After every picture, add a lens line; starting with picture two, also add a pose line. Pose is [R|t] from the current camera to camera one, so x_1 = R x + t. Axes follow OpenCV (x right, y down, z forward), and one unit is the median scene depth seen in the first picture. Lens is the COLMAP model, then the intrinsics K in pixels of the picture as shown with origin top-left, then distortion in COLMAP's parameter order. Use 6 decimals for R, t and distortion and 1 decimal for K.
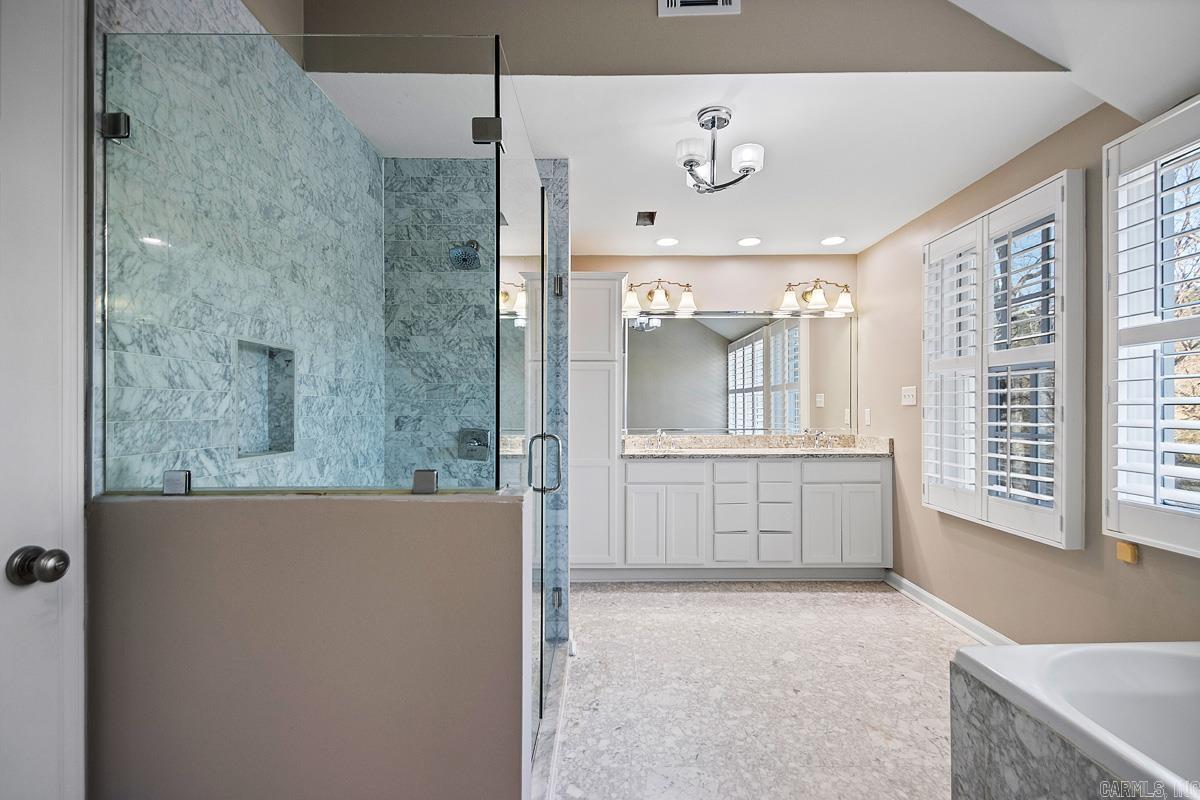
lens RADIAL K [[558.0, 0, 605.8], [0, 558.0, 405.3], [0, 0, 1]] dist [0.025003, -0.011330]
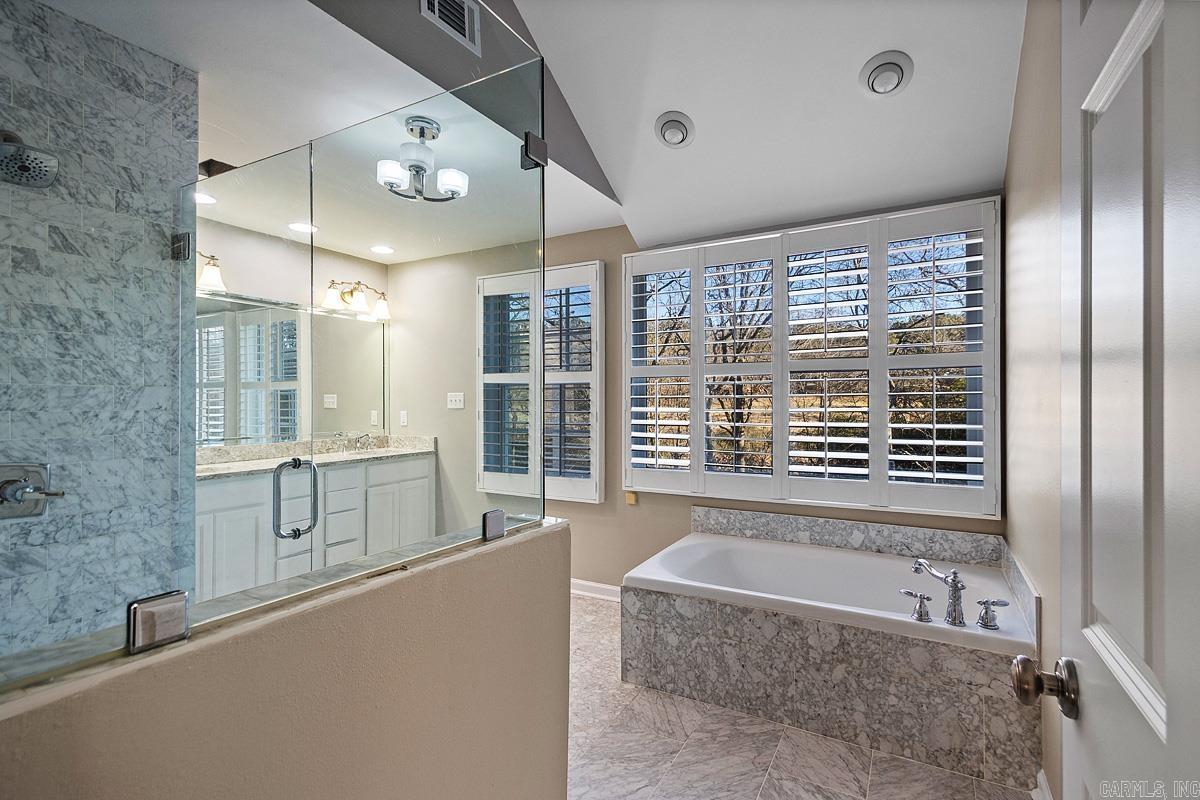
lens RADIAL K [[558.0, 0, 611.7], [0, 558.0, 399.7], [0, 0, 1]] dist [0.025003, -0.011330]
pose [[0.483394, 0.003901, 0.875394, -0.797663], [-0.006171, 0.999980, -0.001049, -0.047060], [-0.875381, -0.004895, 0.483409, 0.338810]]
